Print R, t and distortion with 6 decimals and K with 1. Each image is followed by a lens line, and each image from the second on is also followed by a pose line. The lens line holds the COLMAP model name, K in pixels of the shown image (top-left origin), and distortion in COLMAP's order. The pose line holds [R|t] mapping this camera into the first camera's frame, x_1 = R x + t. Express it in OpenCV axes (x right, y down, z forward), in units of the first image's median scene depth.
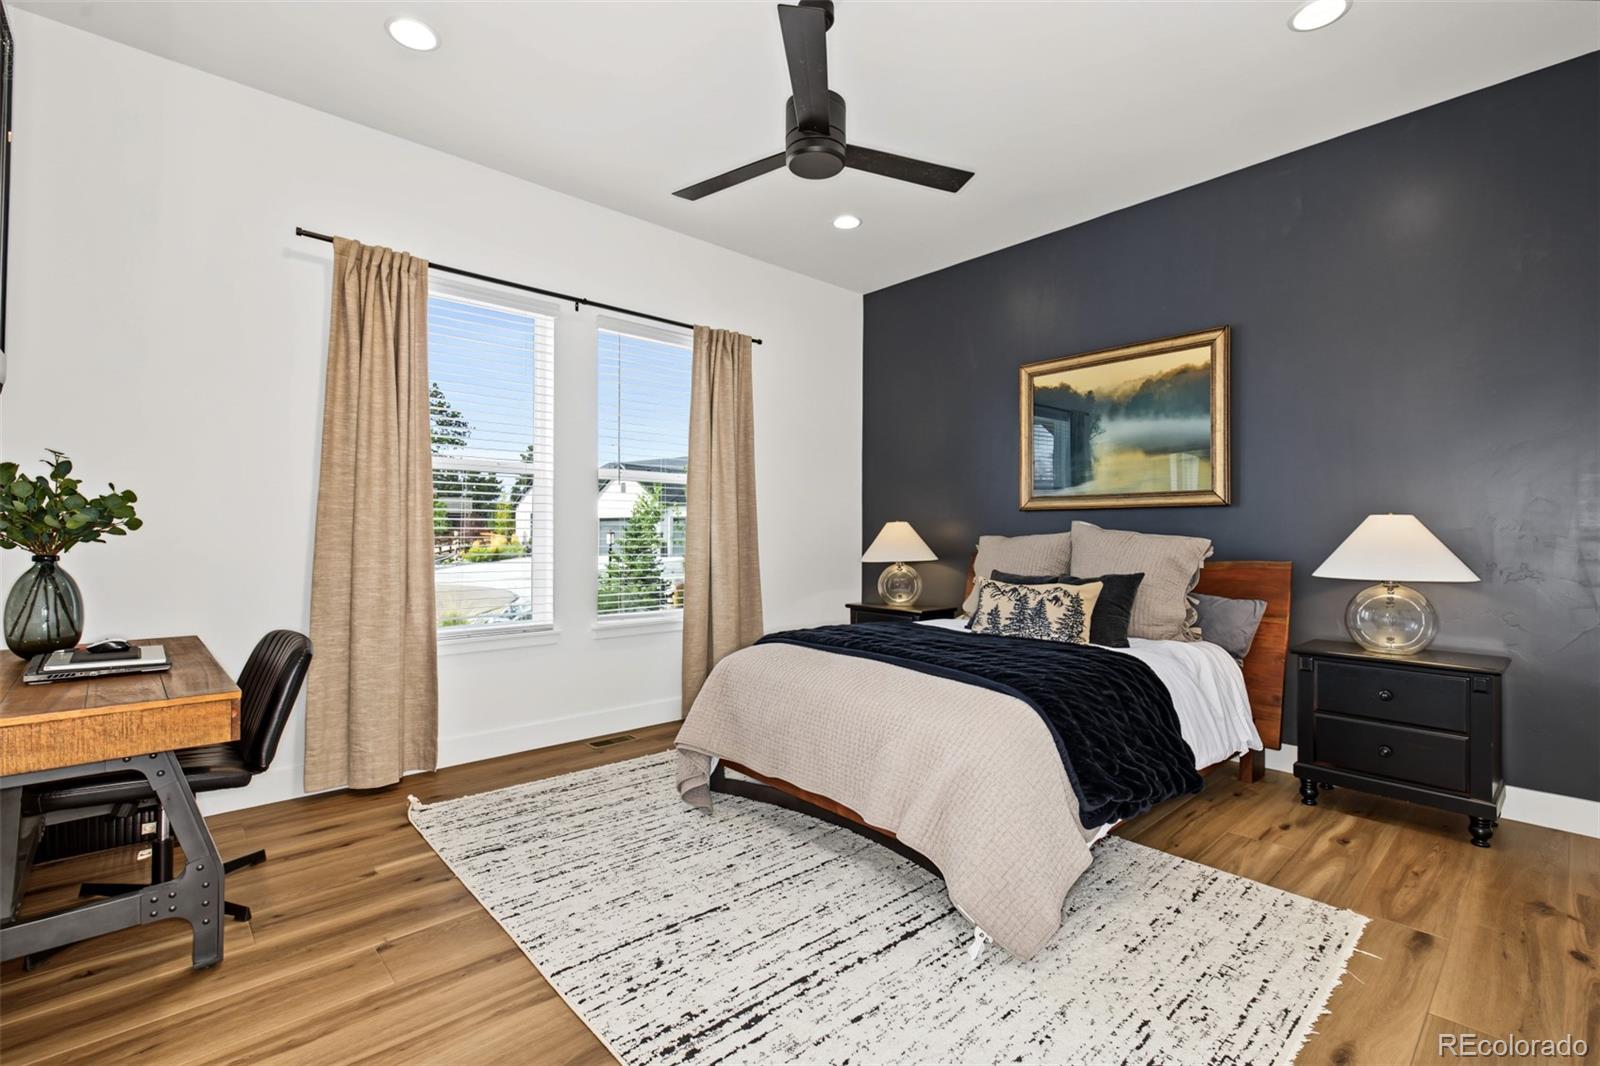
lens RADIAL K [[728.1, 0, 800.0], [0, 728.1, 533.0], [0, 0, 1]] dist [0.004907, -0.000289]
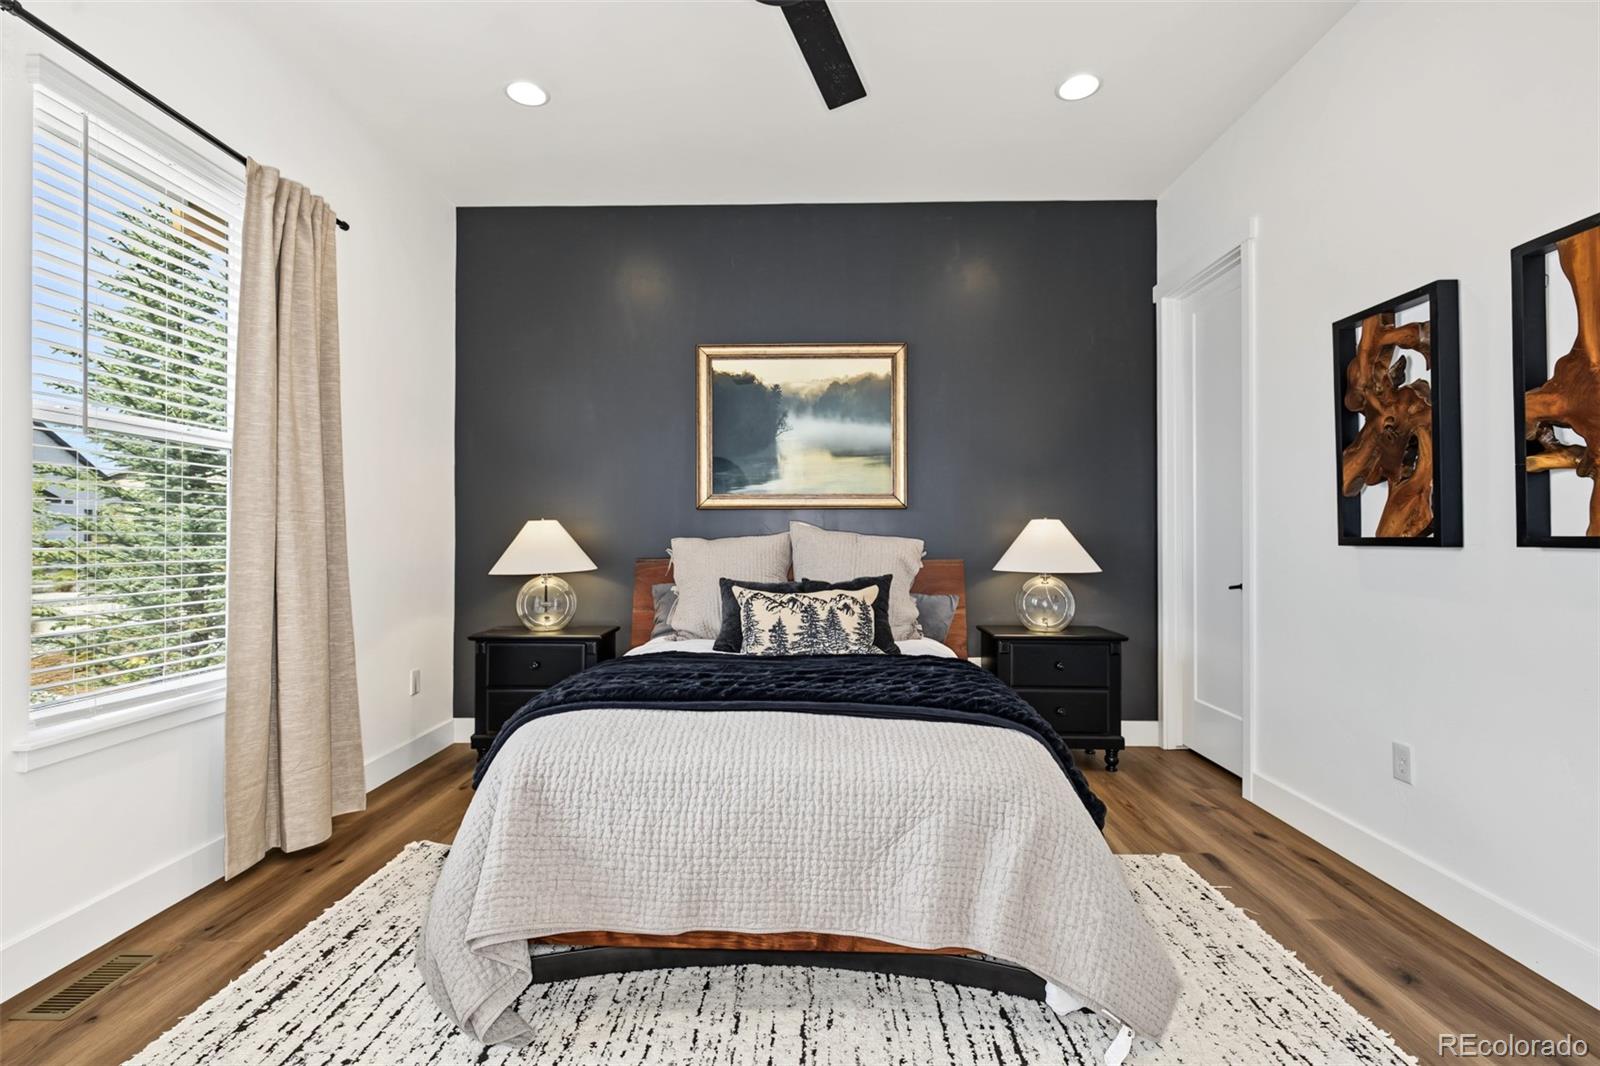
lens RADIAL K [[728.1, 0, 800.0], [0, 728.1, 533.0], [0, 0, 1]] dist [0.004907, -0.000289]
pose [[0.686624, 0.000543, 0.727012, -0.306662], [0.001931, 0.999995, -0.002570, 0.000638], [-0.727010, 0.003168, 0.686620, 0.373258]]
